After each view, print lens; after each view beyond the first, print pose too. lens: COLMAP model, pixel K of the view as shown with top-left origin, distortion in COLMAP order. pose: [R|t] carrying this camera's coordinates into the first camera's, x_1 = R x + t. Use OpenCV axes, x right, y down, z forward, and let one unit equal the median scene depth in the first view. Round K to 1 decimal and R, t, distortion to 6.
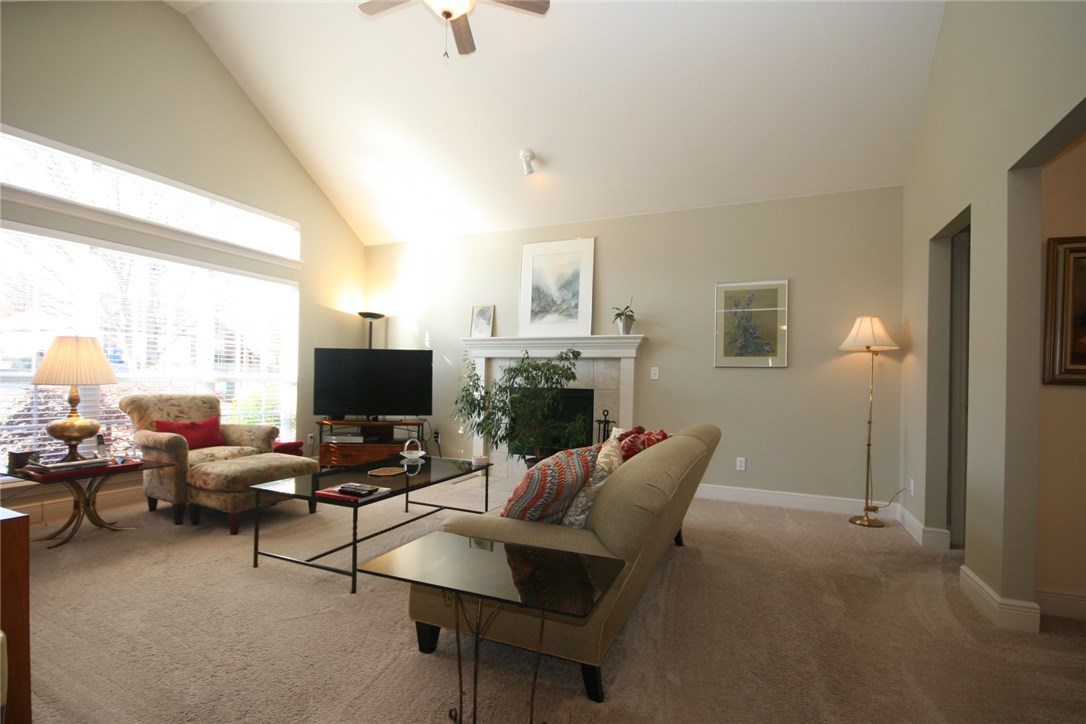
lens RADIAL K [[503.4, 0, 523.2], [0, 503.4, 380.7], [0, 0, 1]] dist [-0.001961, -0.001592]
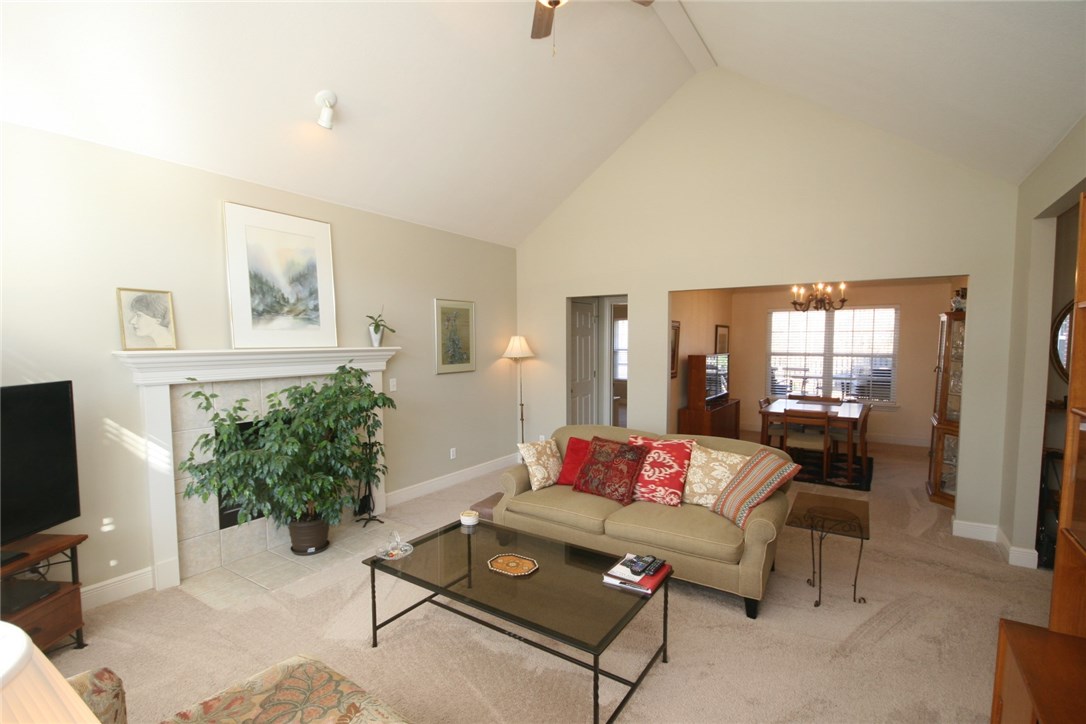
lens RADIAL K [[503.4, 0, 538.4], [0, 503.4, 356.9], [0, 0, 1]] dist [-0.001961, -0.001592]
pose [[0.174543, -0.054767, 0.983125, -0.594809], [0.010621, 0.998499, 0.053738, -0.110334], [-0.984592, 0.001062, 0.174863, 0.522331]]
